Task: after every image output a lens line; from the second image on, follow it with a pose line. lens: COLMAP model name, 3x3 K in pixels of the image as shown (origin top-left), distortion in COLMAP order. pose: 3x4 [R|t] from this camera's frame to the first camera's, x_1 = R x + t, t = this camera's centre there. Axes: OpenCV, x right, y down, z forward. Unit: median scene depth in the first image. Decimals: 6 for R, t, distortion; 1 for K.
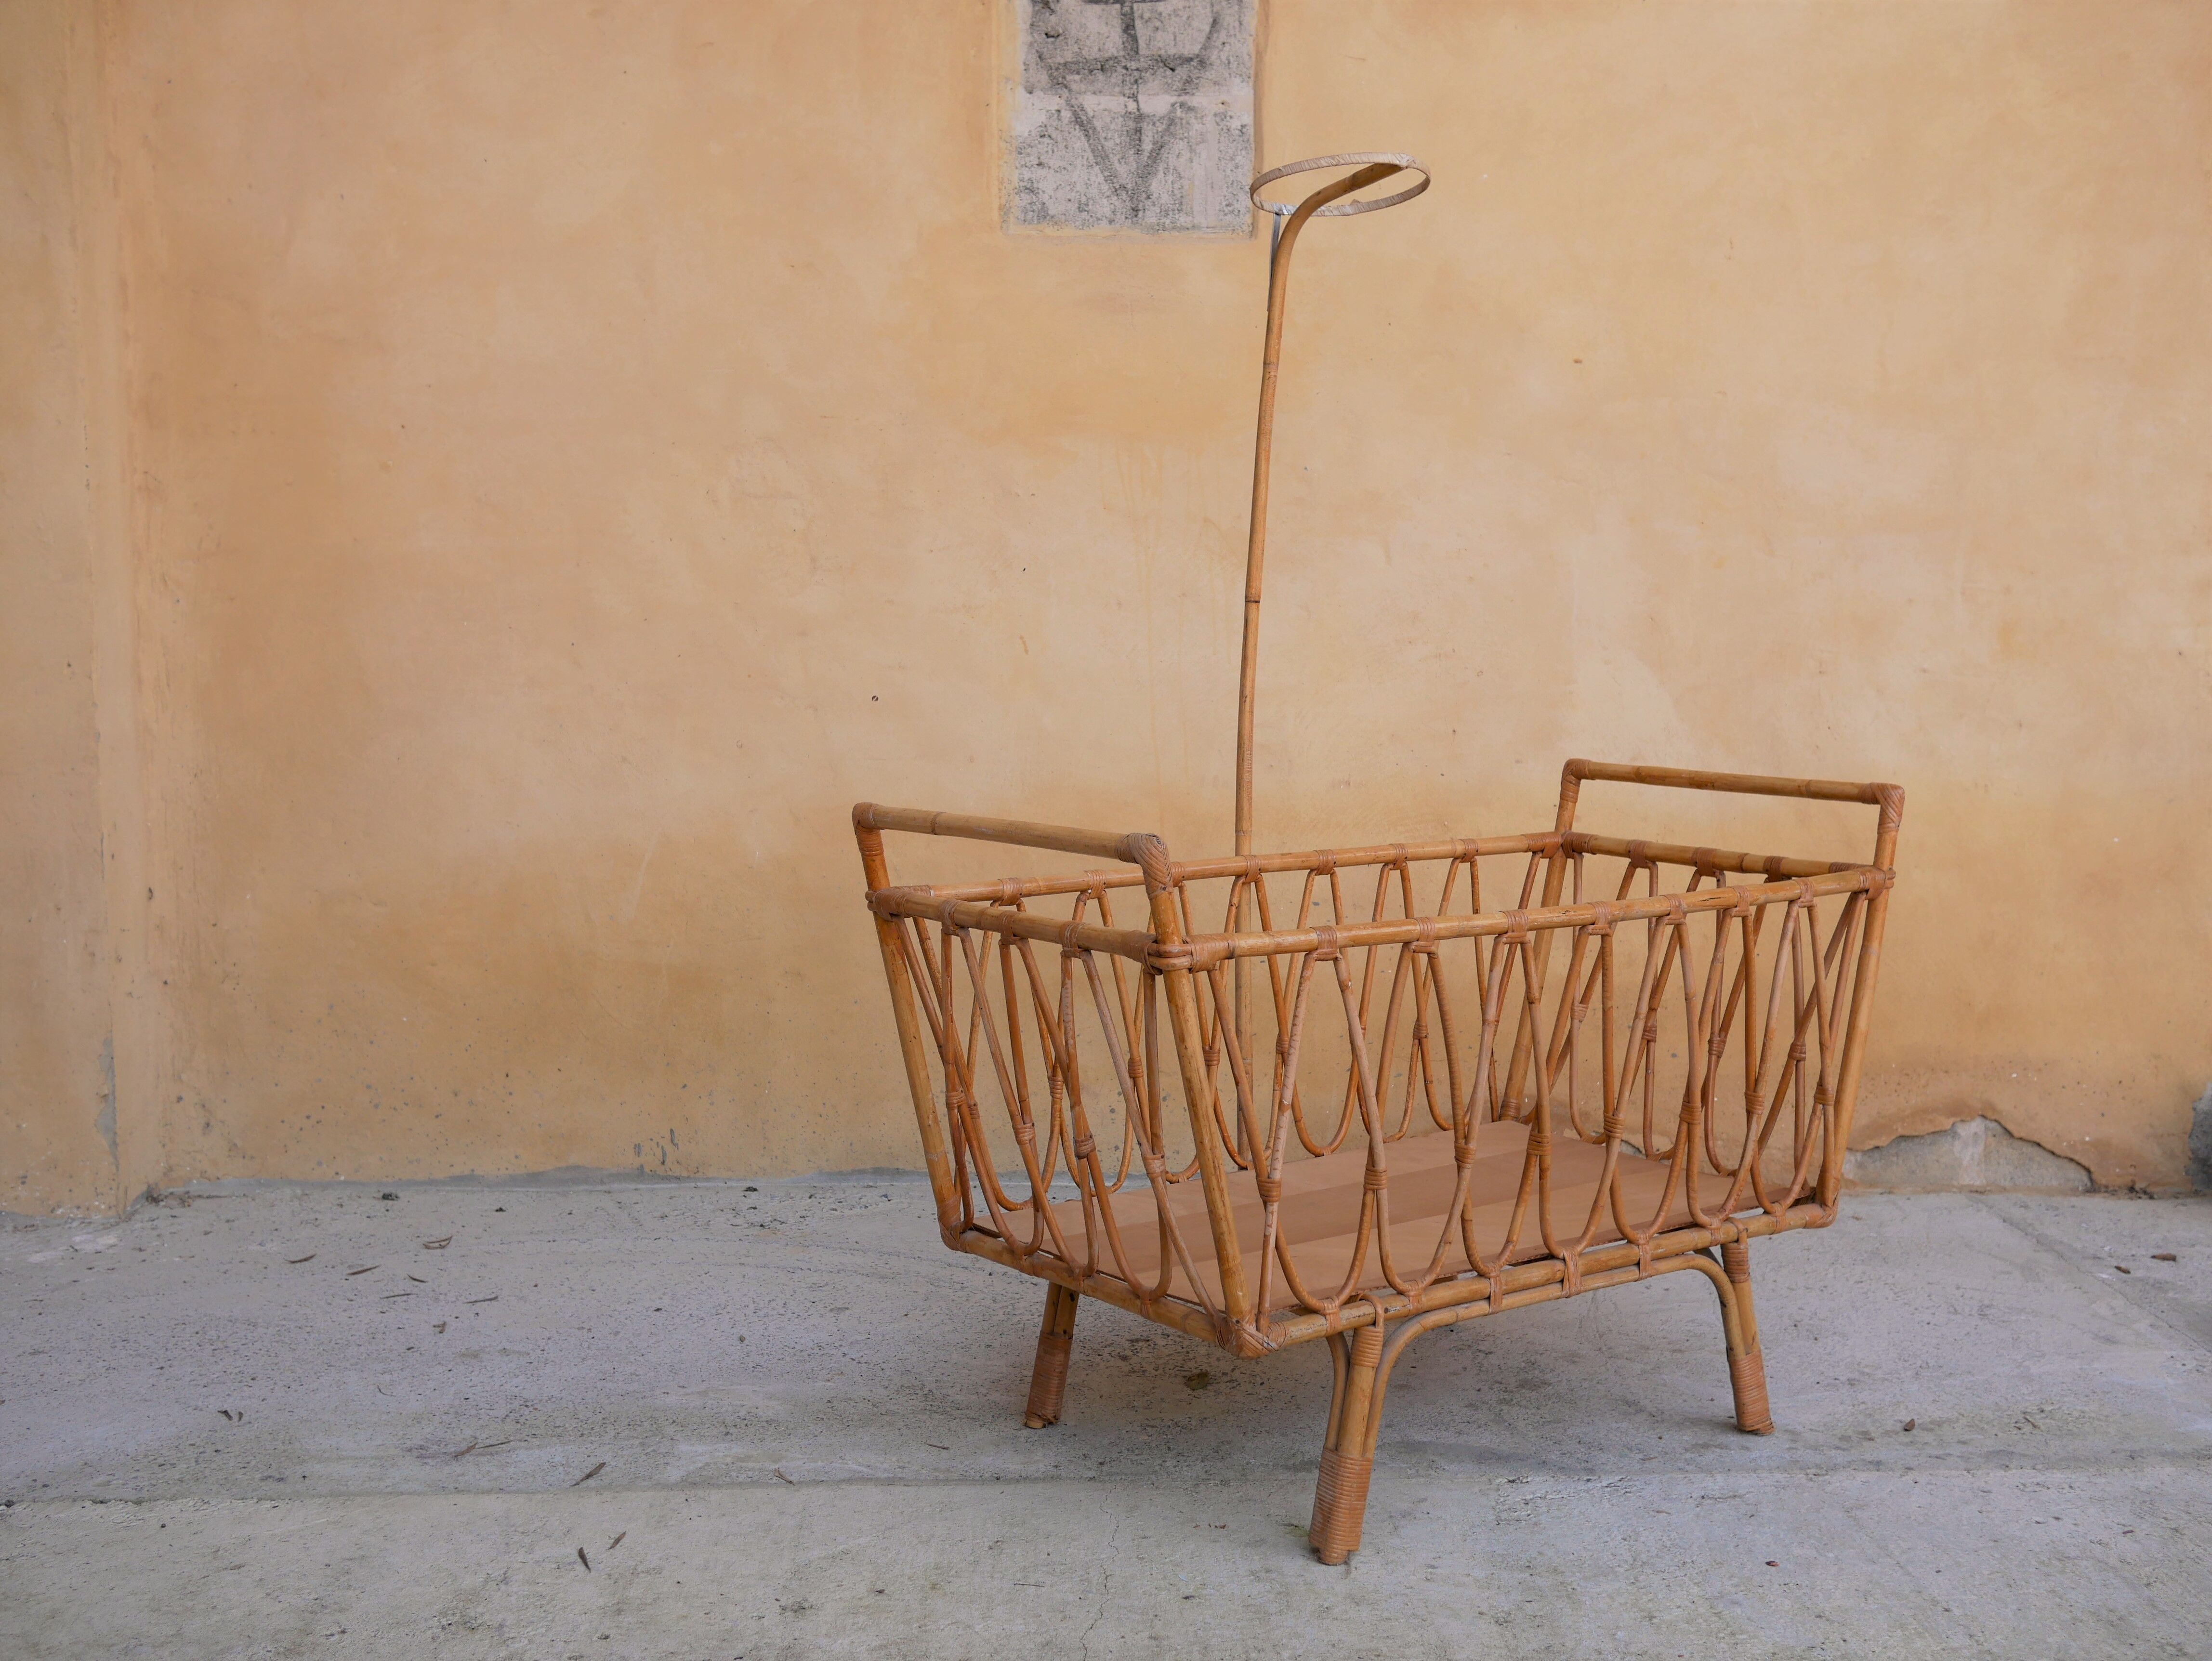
lens RADIAL K [[2526.4, 0, 1107.3], [0, 2526.4, 815.9], [0, 0, 1]] dist [-0.003547, 0.013849]
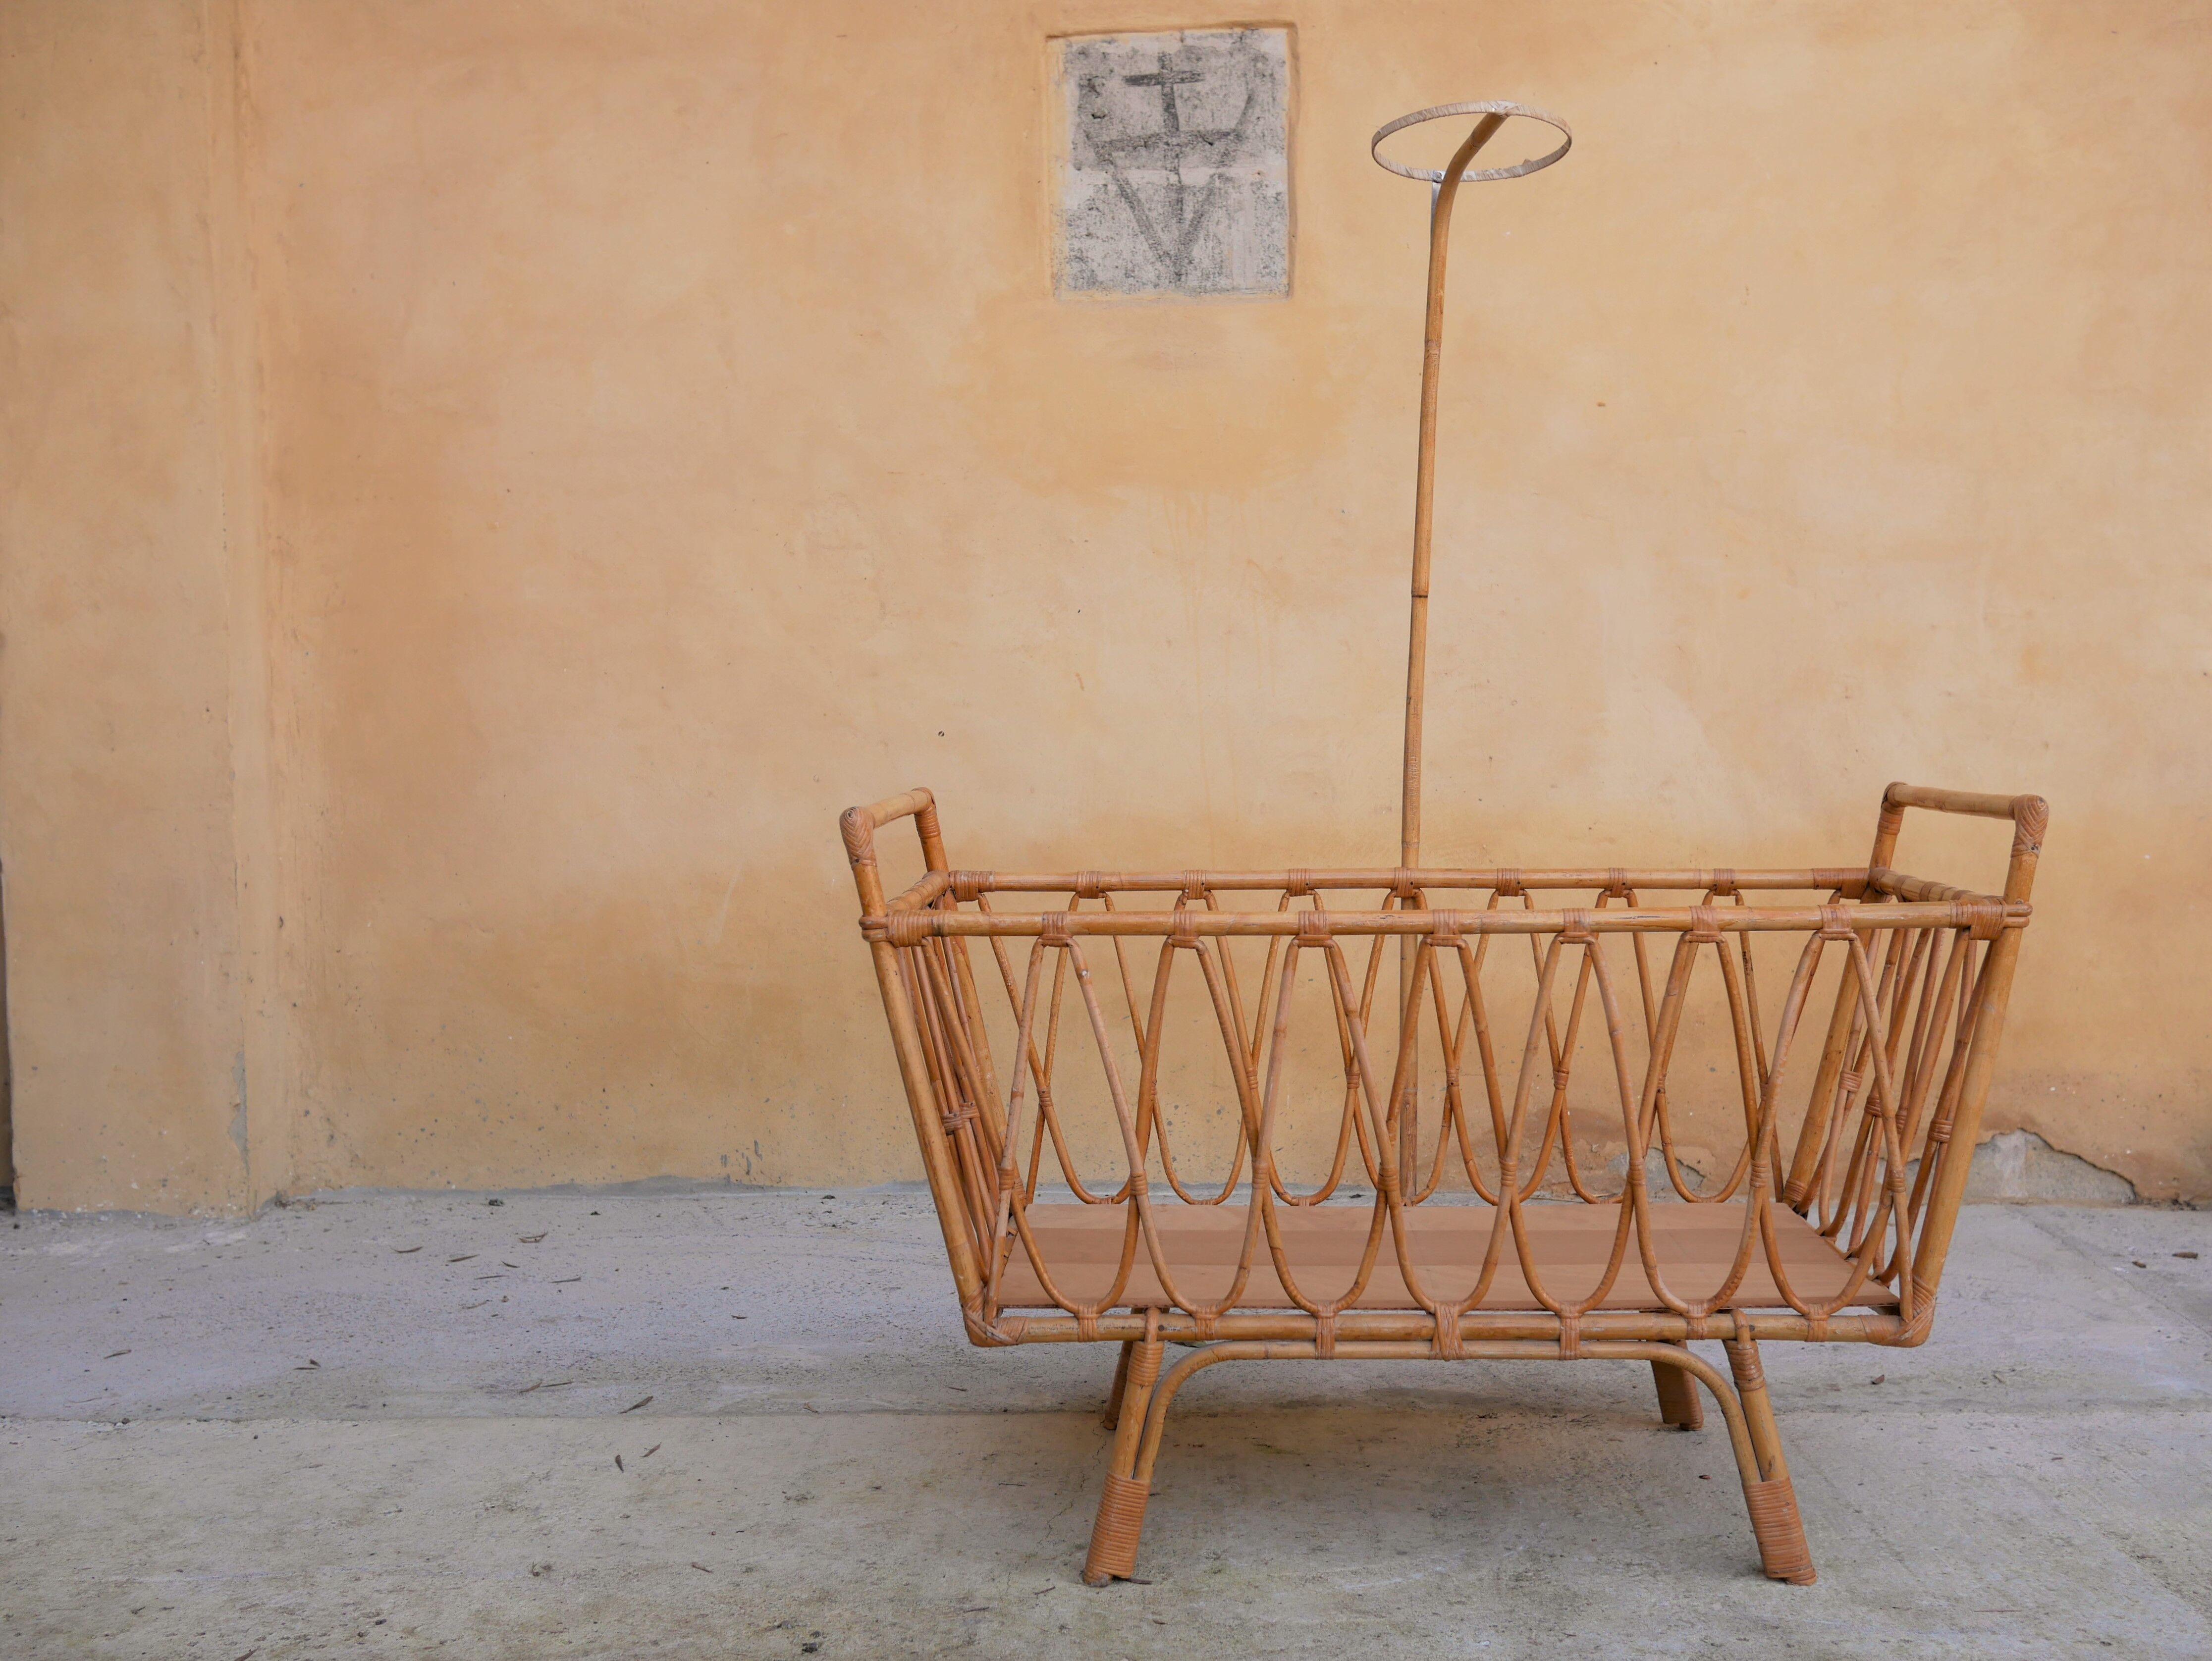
lens RADIAL K [[2602.0, 0, 1106.0], [0, 2602.0, 830.5], [0, 0, 1]] dist [0.003734, -0.014059]
pose [[0.996547, -0.011637, -0.082215, 0.084046], [0.007759, 0.998849, -0.047336, 0.058244], [0.082671, 0.046535, 0.995490, -0.109908]]
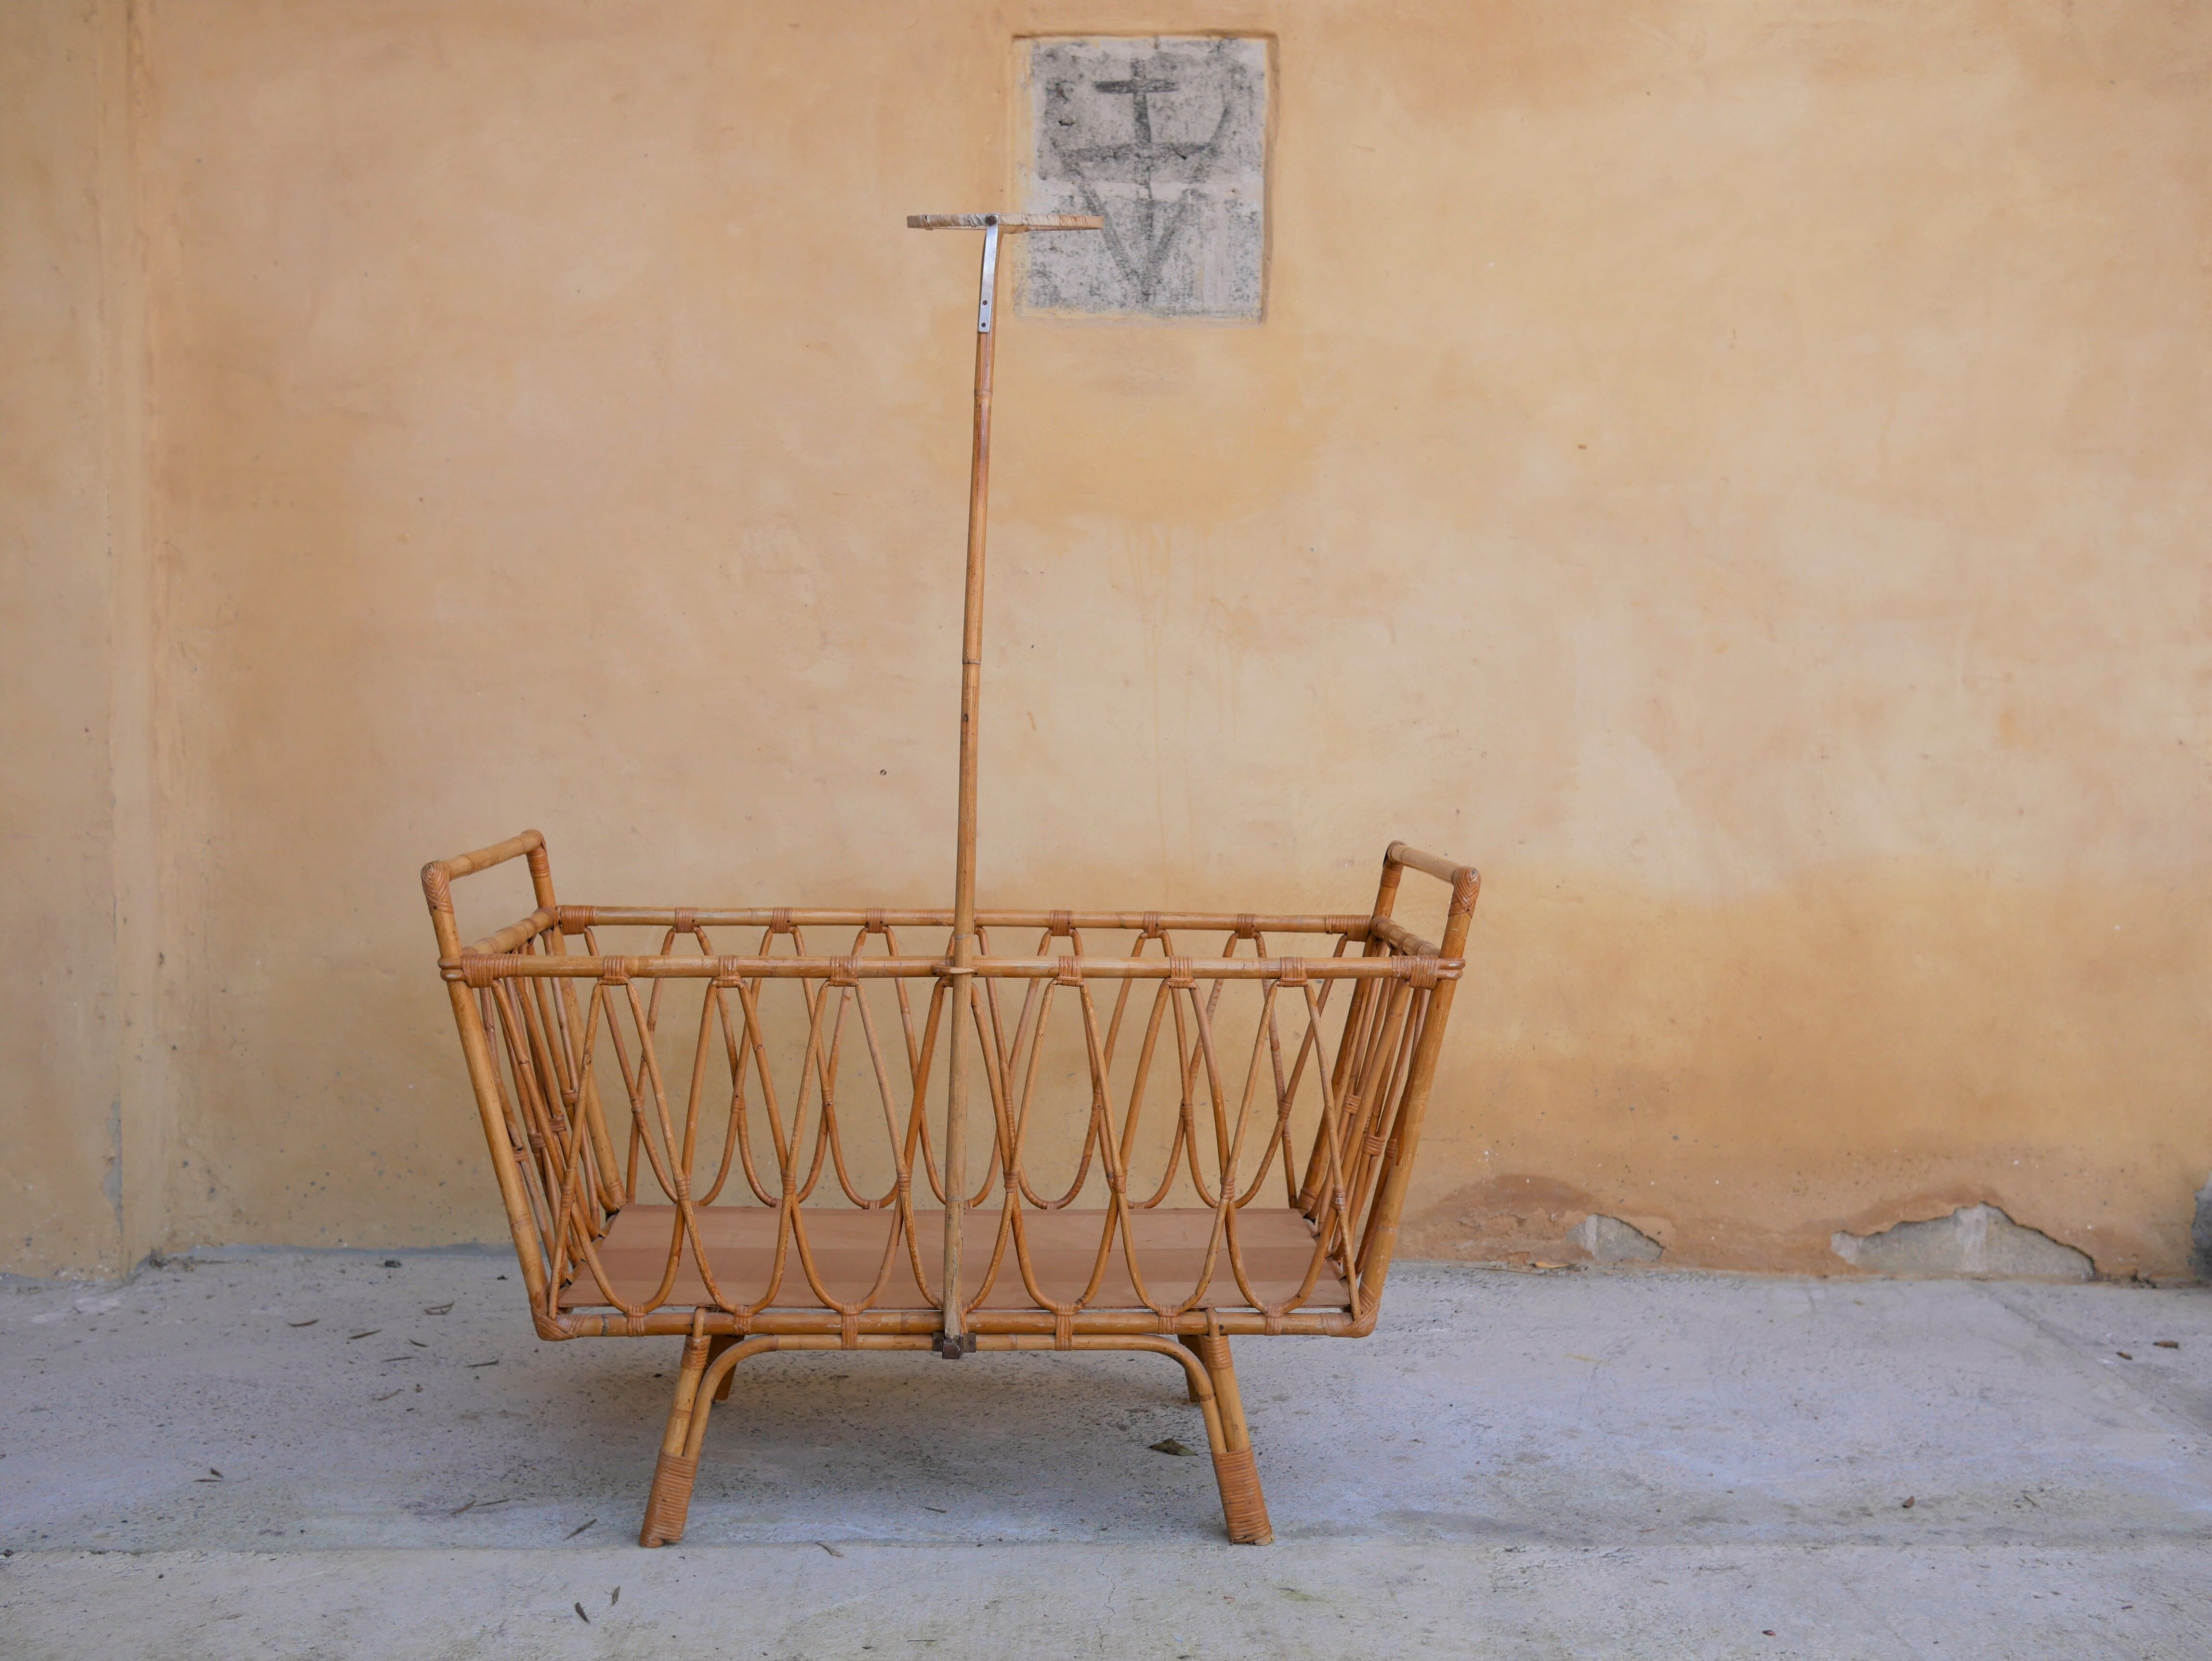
lens RADIAL K [[2528.3, 0, 1100.6], [0, 2528.3, 832.2], [0, 0, 1]] dist [-0.004428, 0.018990]
pose [[0.999926, 0.010763, -0.005674, 0.001106], [-0.010956, 0.999325, -0.035068, 0.014478], [0.005293, 0.035128, 0.999369, -0.008671]]
